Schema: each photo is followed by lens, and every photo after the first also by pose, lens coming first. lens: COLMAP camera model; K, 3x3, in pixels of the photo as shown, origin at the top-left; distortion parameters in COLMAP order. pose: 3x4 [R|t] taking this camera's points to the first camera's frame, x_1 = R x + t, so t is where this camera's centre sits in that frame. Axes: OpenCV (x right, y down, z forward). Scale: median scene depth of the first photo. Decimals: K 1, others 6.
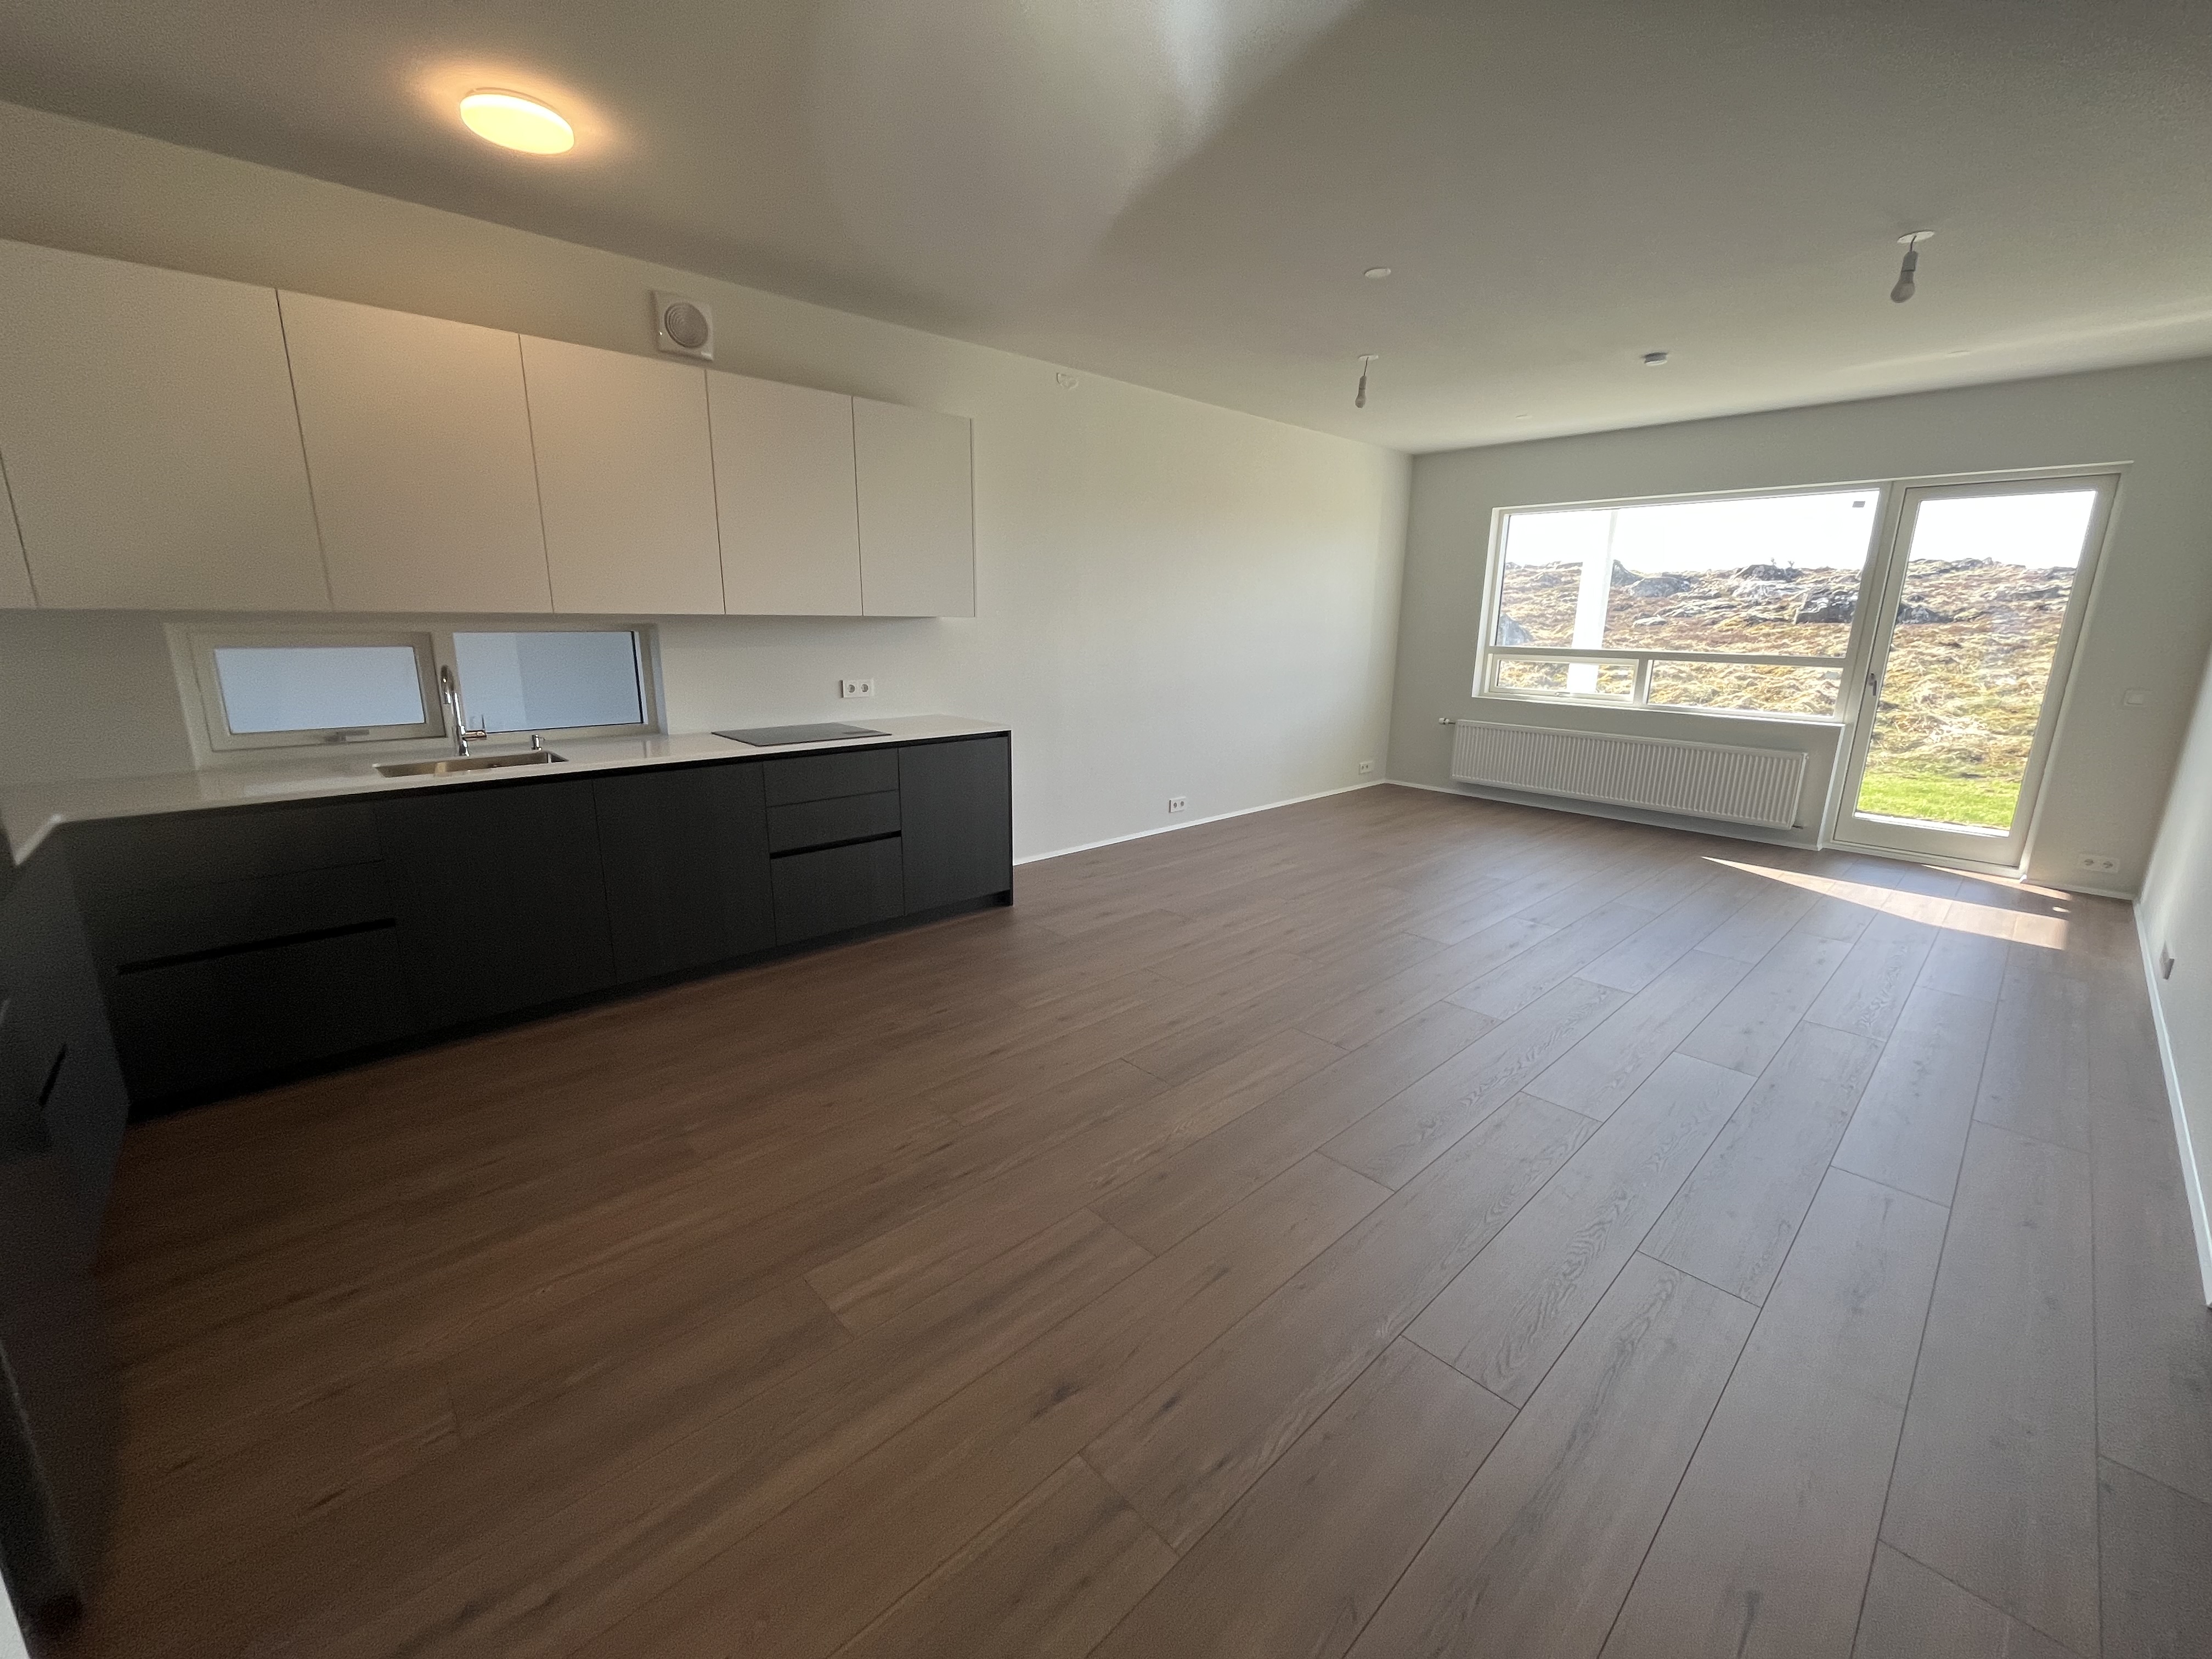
lens RADIAL K [[916.8, 0, 1106.1], [0, 916.8, 824.5], [0, 0, 1]] dist [0.000198, 0.009360]
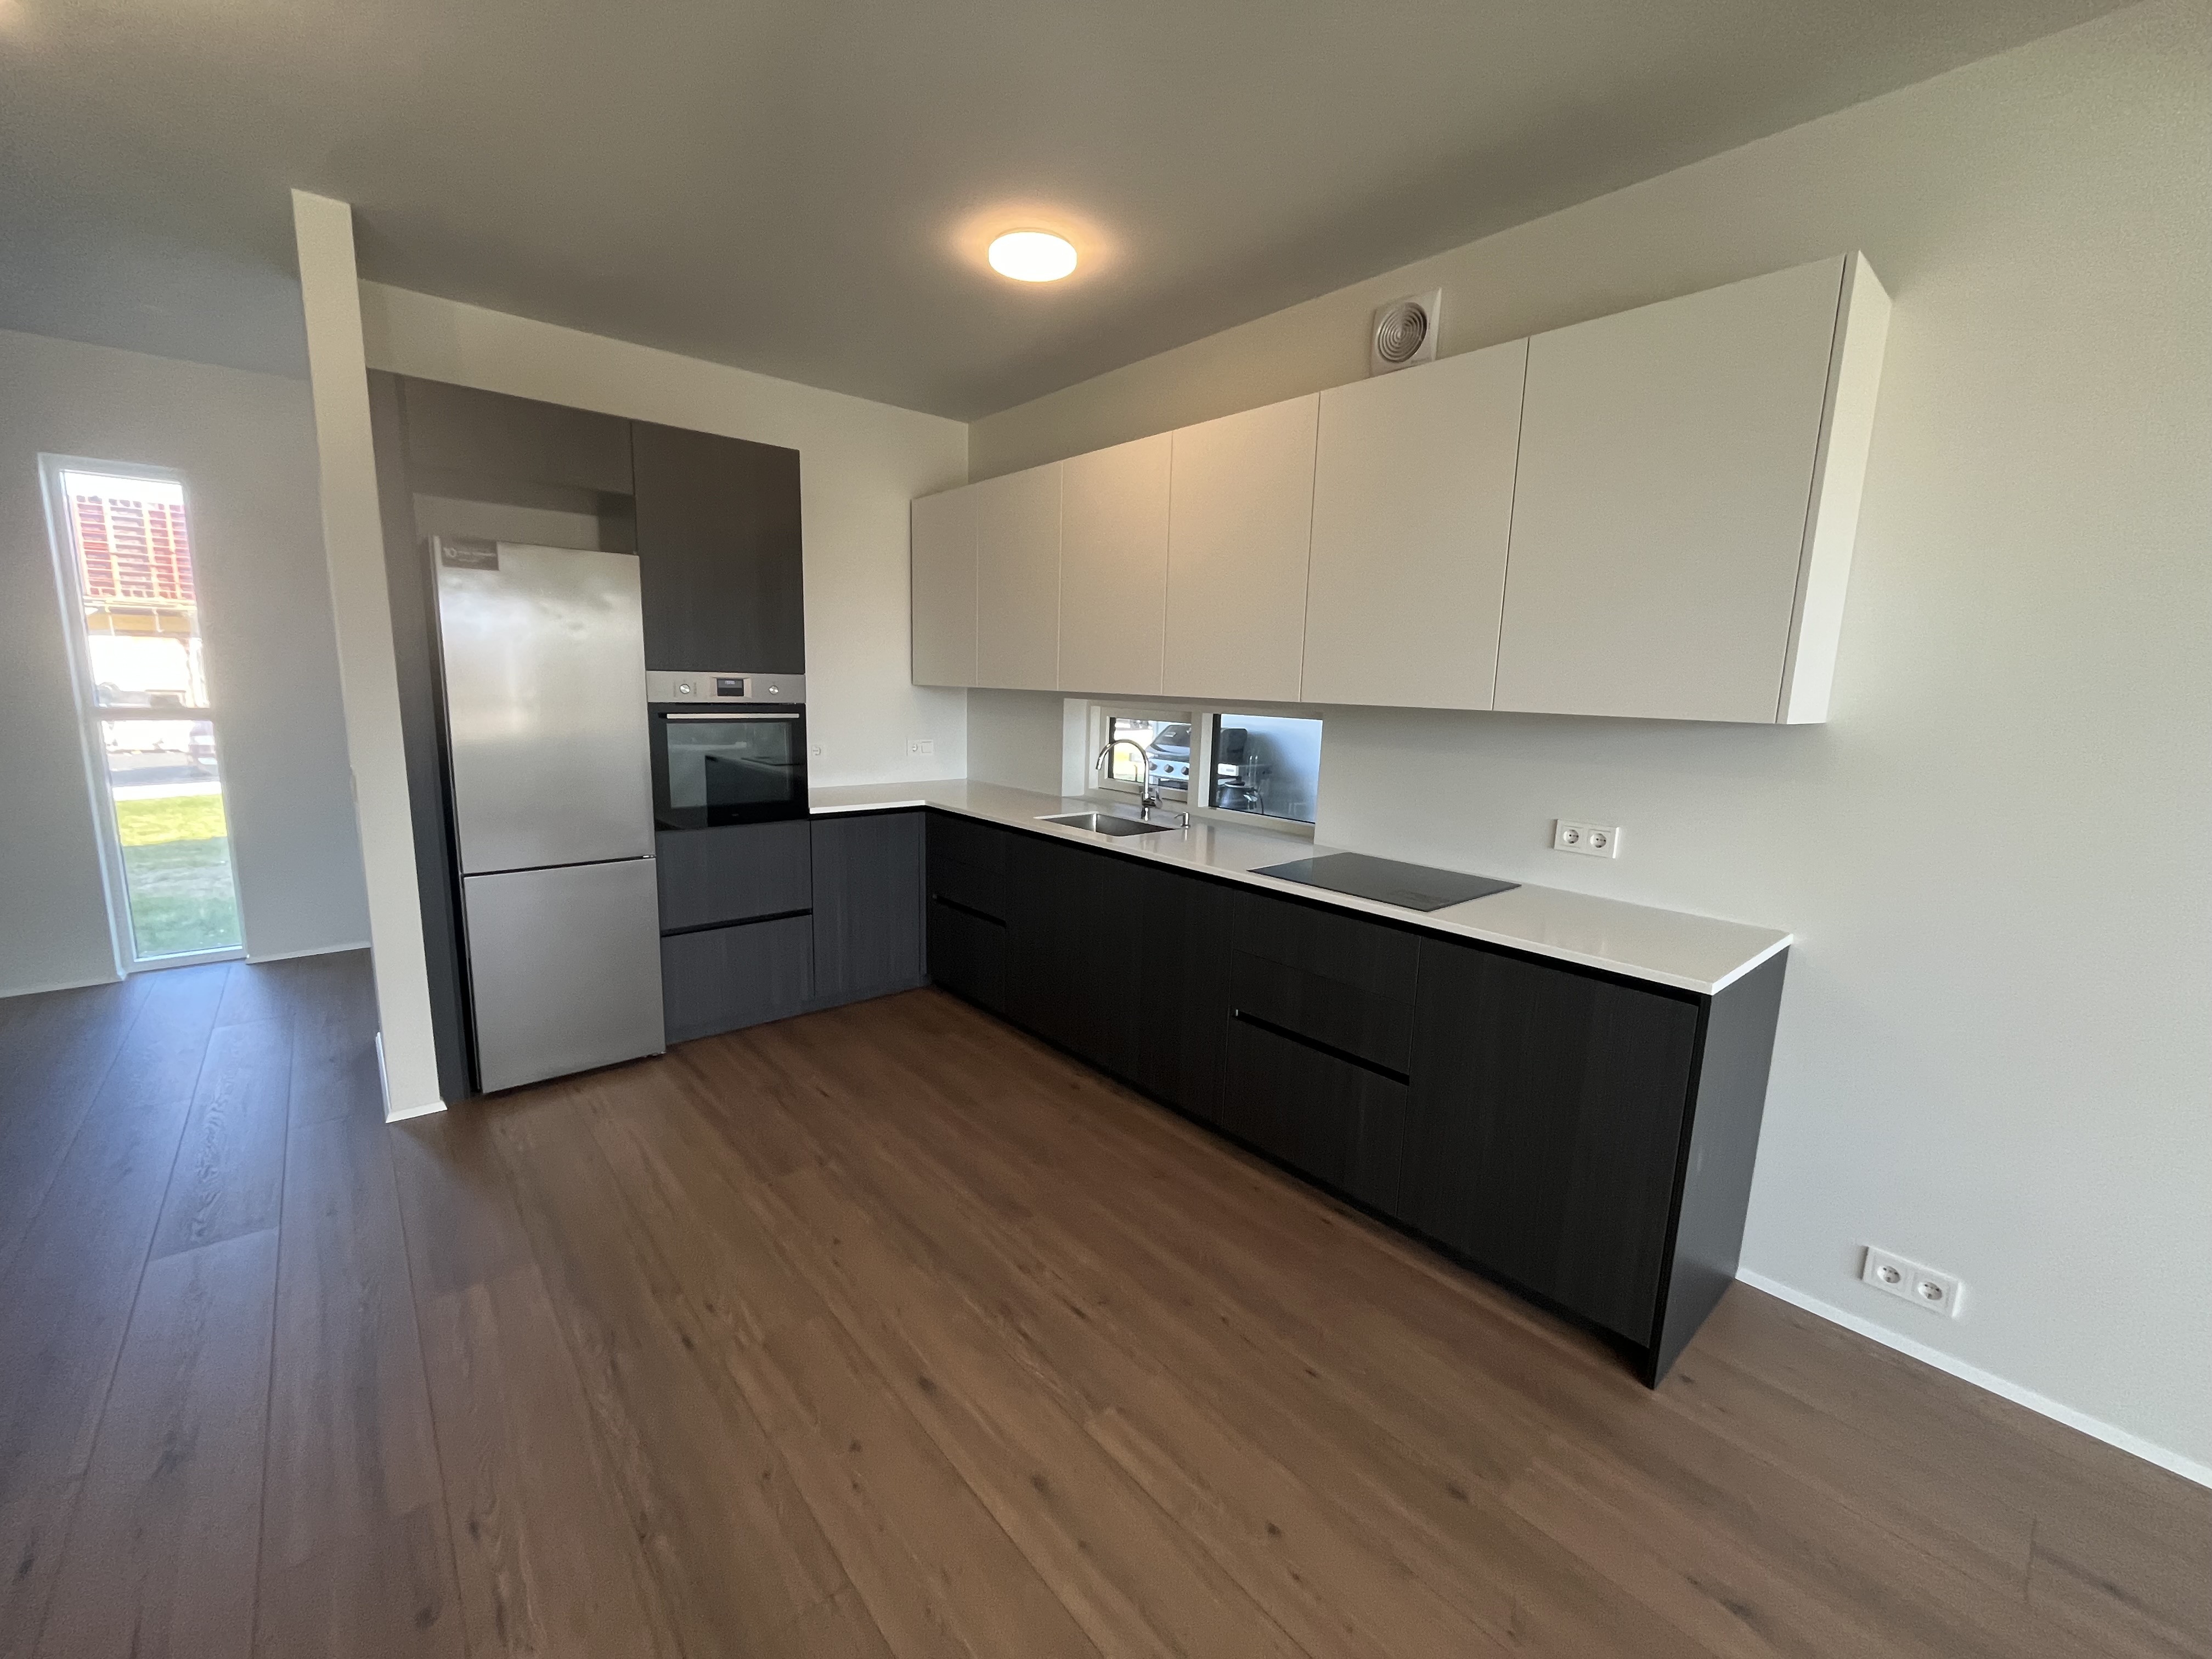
lens RADIAL K [[899.6, 0, 1092.8], [0, 899.6, 821.8], [0, 0, 1]] dist [-0.000142, -0.000184]
pose [[-0.053622, 0.139284, -0.988800, 0.345732], [-0.255129, 0.955448, 0.148421, -0.192134], [0.965419, 0.260230, -0.015698, 0.837451]]
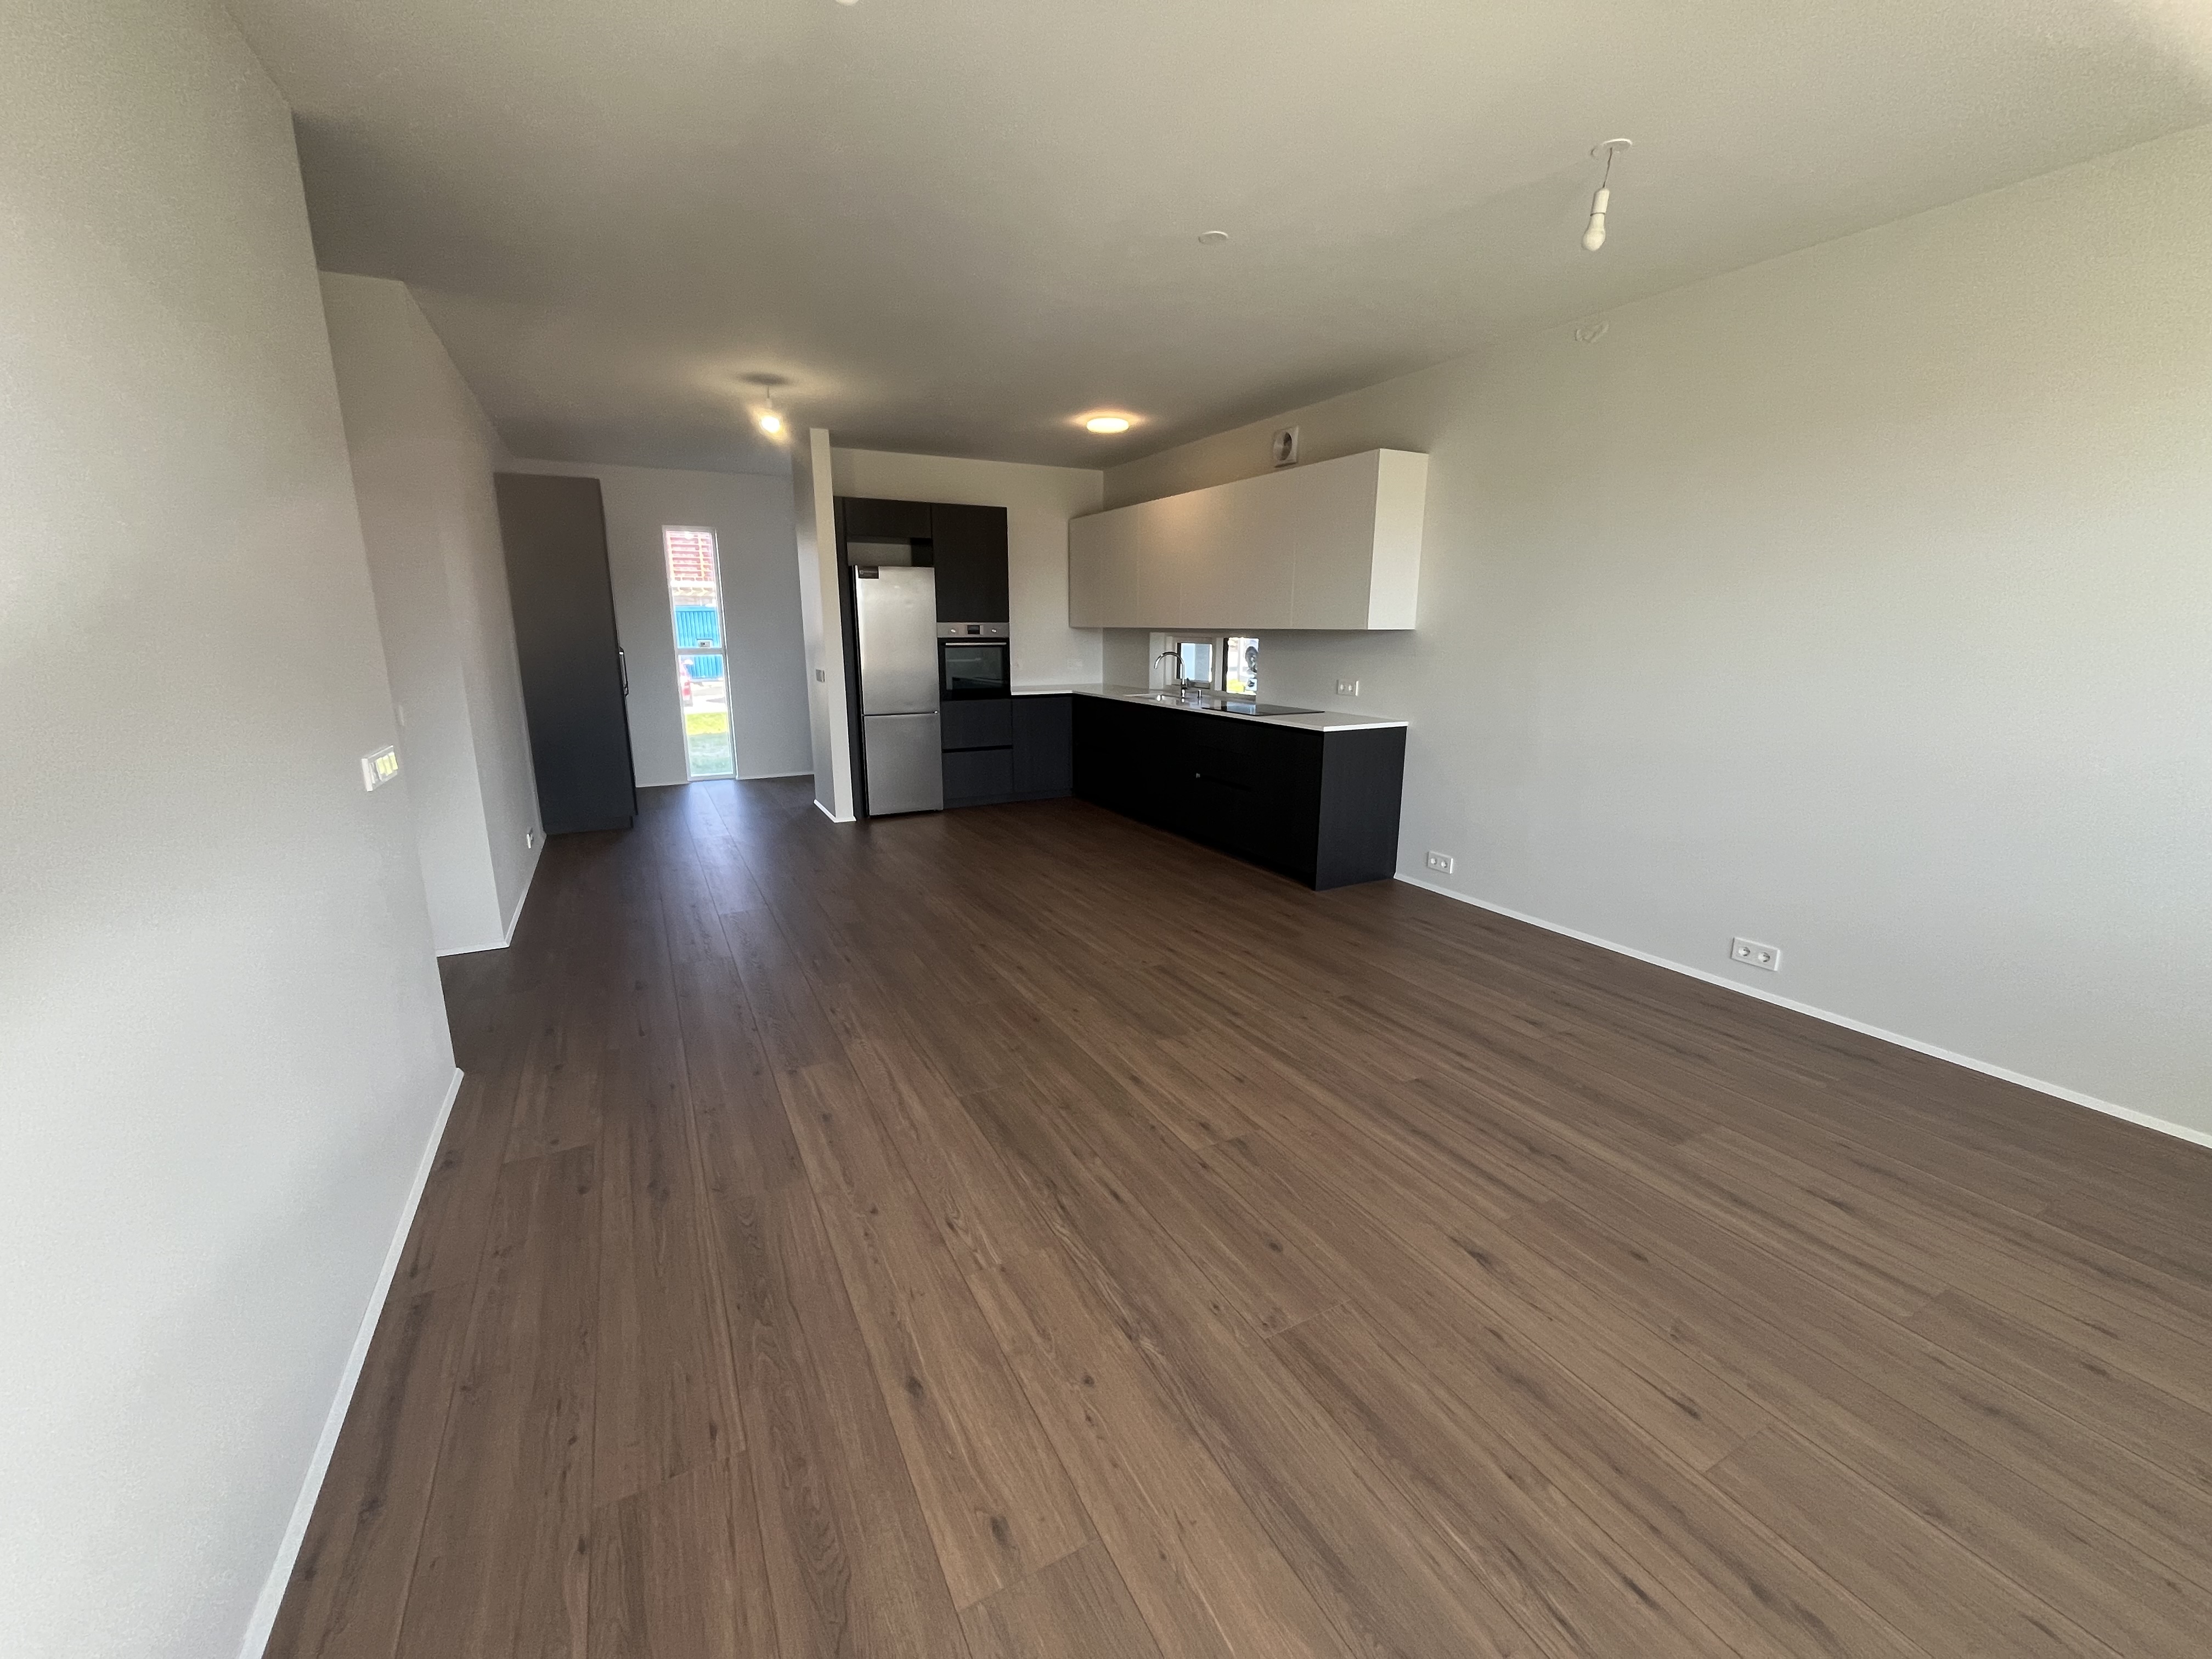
lens RADIAL K [[899.6, 0, 1092.8], [0, 899.6, 821.8], [0, 0, 1]] dist [-0.000142, -0.000184]
pose [[-0.278674, 0.191015, -0.941198, 1.179224], [-0.224646, 0.939868, 0.257259, -0.251644], [0.933742, 0.283128, -0.219006, 1.172850]]
